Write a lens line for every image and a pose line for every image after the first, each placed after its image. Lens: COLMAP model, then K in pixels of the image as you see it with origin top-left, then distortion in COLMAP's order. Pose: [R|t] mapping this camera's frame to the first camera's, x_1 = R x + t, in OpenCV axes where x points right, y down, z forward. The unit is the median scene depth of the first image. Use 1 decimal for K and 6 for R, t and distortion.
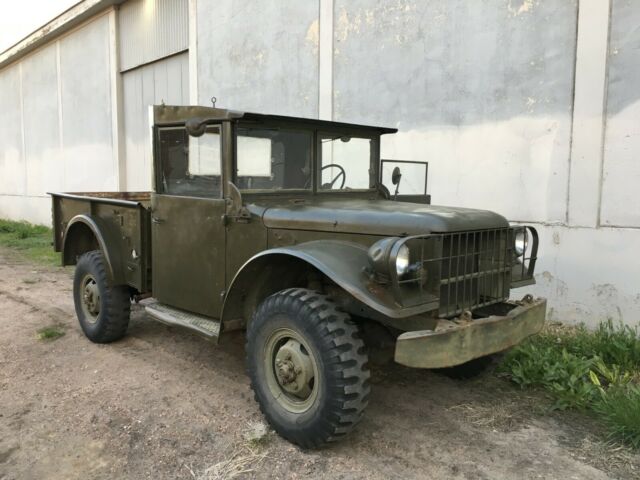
lens RADIAL K [[547.3, 0, 317.7], [0, 547.3, 240.4], [0, 0, 1]] dist [0.076114, -0.102950]
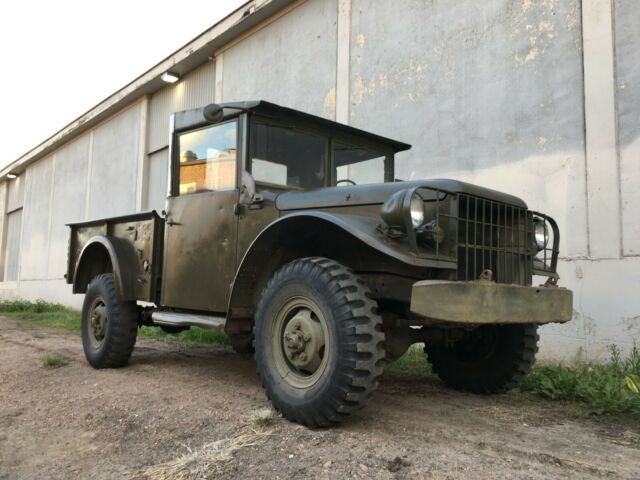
lens RADIAL K [[547.3, 0, 318.0], [0, 547.3, 239.4], [0, 0, 1]] dist [0.076114, -0.102950]
pose [[0.999474, 0.008179, -0.031372, 0.005757], [-0.014215, 0.980241, -0.197297, 0.149166], [0.029138, 0.197639, 0.979842, 0.029313]]
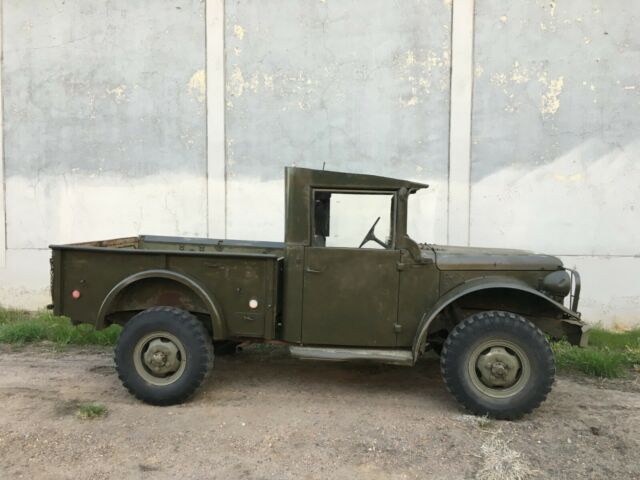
lens RADIAL K [[547.3, 0, 323.2], [0, 547.3, 238.9], [0, 0, 1]] dist [0.076114, -0.102950]
pose [[0.768402, -0.030733, 0.639230, -0.785713], [0.062264, 0.997698, -0.026878, -0.054693], [-0.636932, 0.060454, 0.768546, 0.098039]]
